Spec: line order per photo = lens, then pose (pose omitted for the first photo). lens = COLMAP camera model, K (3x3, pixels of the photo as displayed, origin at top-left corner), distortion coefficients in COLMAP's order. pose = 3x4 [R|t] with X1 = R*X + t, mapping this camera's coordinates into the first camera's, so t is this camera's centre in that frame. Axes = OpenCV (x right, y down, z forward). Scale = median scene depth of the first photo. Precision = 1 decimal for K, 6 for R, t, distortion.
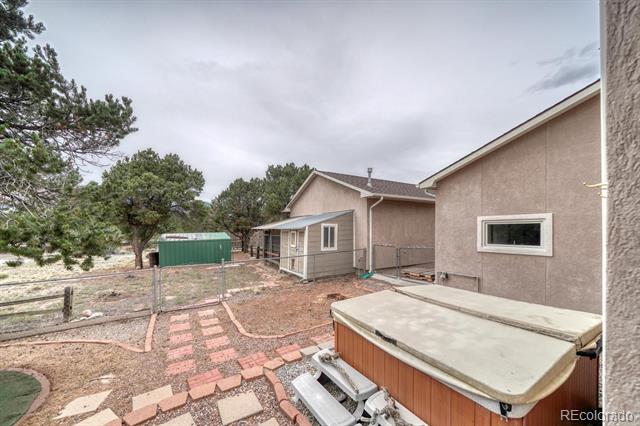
lens RADIAL K [[243.4, 0, 321.3], [0, 243.4, 228.4], [0, 0, 1]] dist [-0.006844, -0.000029]
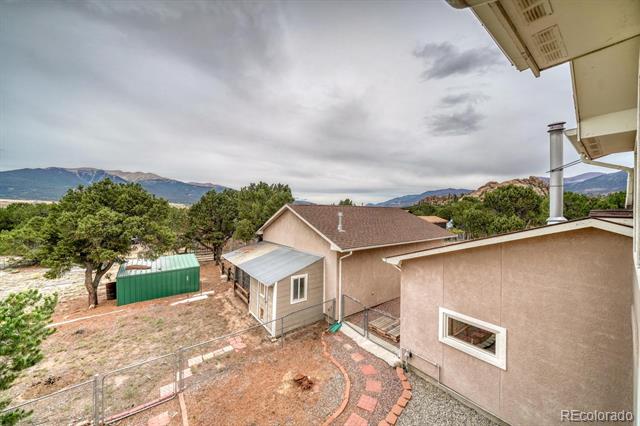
lens RADIAL K [[231.3, 0, 324.1], [0, 231.3, 209.4], [0, 0, 1]] dist [-0.006847, -0.000226]
pose [[0.993453, 0.012023, 0.113606, 0.023016], [-0.010742, 0.999872, -0.011874, -0.278607], [-0.113734, 0.010575, 0.993455, 0.044652]]
